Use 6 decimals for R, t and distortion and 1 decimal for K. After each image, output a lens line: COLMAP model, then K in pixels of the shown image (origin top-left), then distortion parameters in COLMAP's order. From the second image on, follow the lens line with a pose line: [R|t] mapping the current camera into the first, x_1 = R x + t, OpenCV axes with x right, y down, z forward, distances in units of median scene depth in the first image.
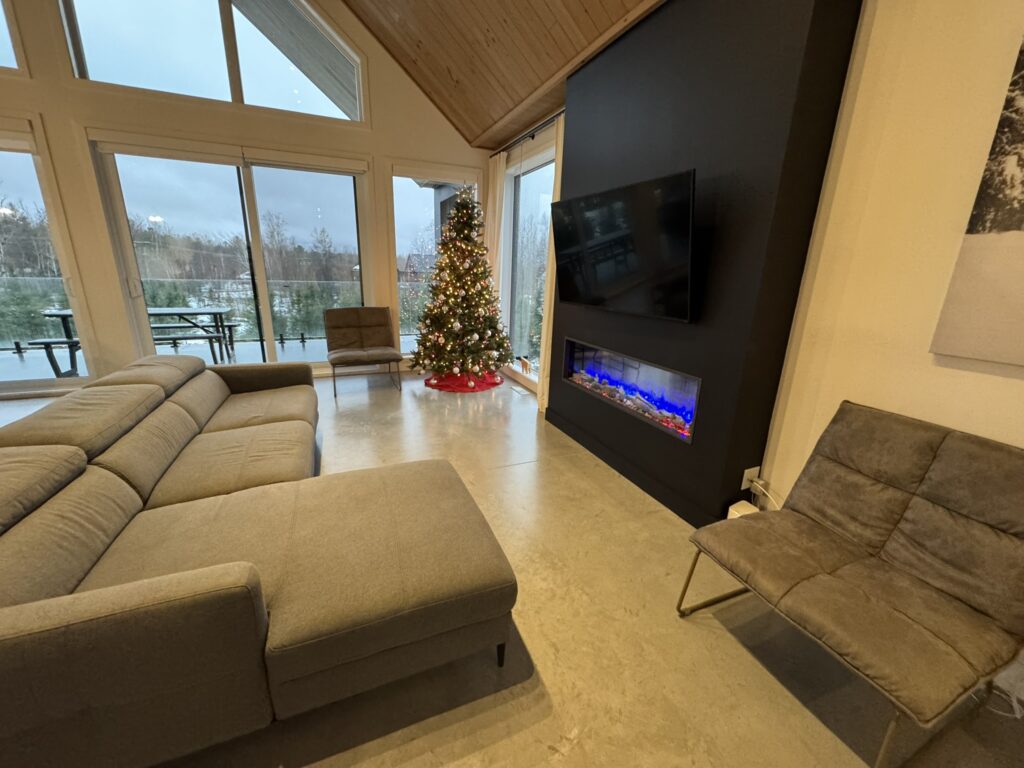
lens RADIAL K [[412.9, 0, 512.0], [0, 412.9, 384.0], [0, 0, 1]] dist [0.007888, -0.000158]
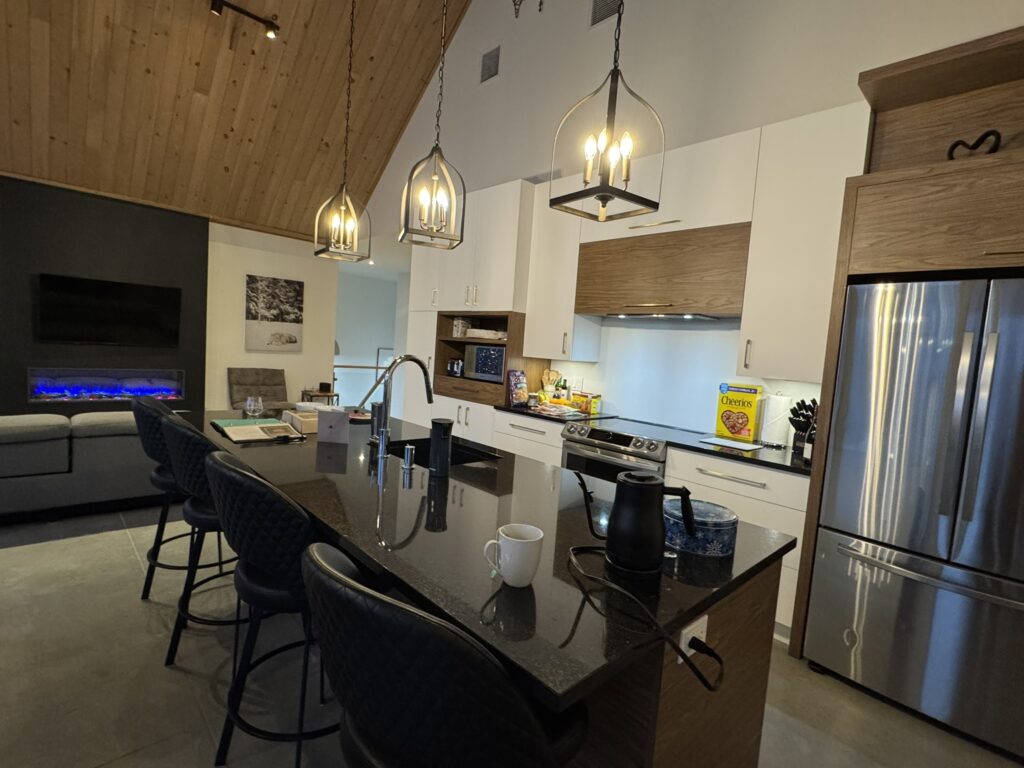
lens RADIAL K [[500.3, 0, 512.0], [0, 500.3, 384.0], [0, 0, 1]] dist [-0.000088, -0.000014]
pose [[-0.346971, -0.132327, 0.928494, -0.975490], [0.172349, 0.964141, 0.201813, -0.066213], [-0.921904, 0.230048, -0.311722, 0.064149]]
